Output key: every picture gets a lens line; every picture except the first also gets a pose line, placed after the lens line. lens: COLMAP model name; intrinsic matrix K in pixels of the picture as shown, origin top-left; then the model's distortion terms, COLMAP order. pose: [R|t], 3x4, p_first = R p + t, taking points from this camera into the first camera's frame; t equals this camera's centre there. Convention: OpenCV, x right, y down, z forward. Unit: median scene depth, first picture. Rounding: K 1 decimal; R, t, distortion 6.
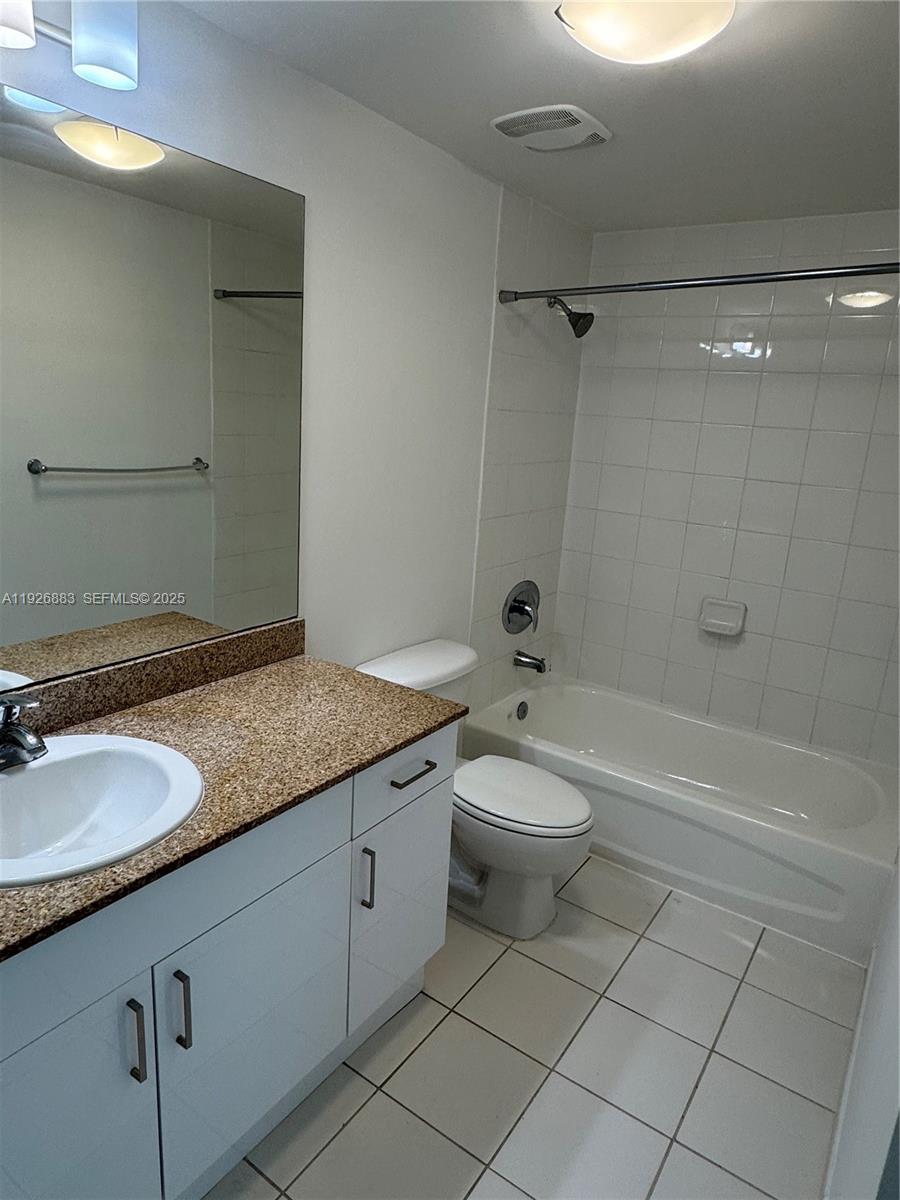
lens RADIAL K [[737.5, 0, 450.0], [0, 737.5, 600.0], [0, 0, 1]] dist [-0.007020, -0.001731]
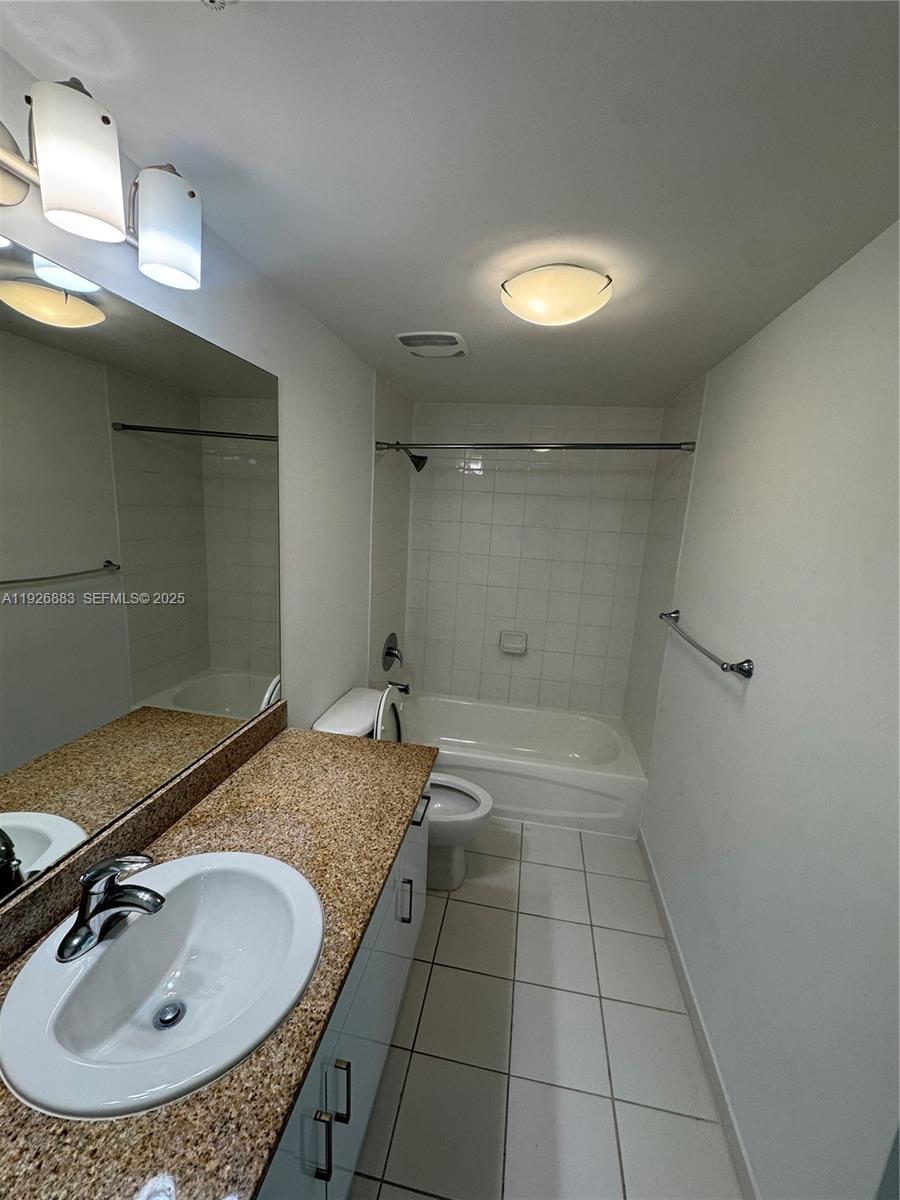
lens RADIAL K [[477.5, 0, 450.0], [0, 477.5, 600.0], [0, 0, 1]] dist [-0.001223, -0.002706]
pose [[0.909508, -0.092474, 0.405269, -0.277897], [0.104484, 0.994498, -0.007561, -0.118541], [-0.402340, 0.049221, 0.914166, 0.132578]]
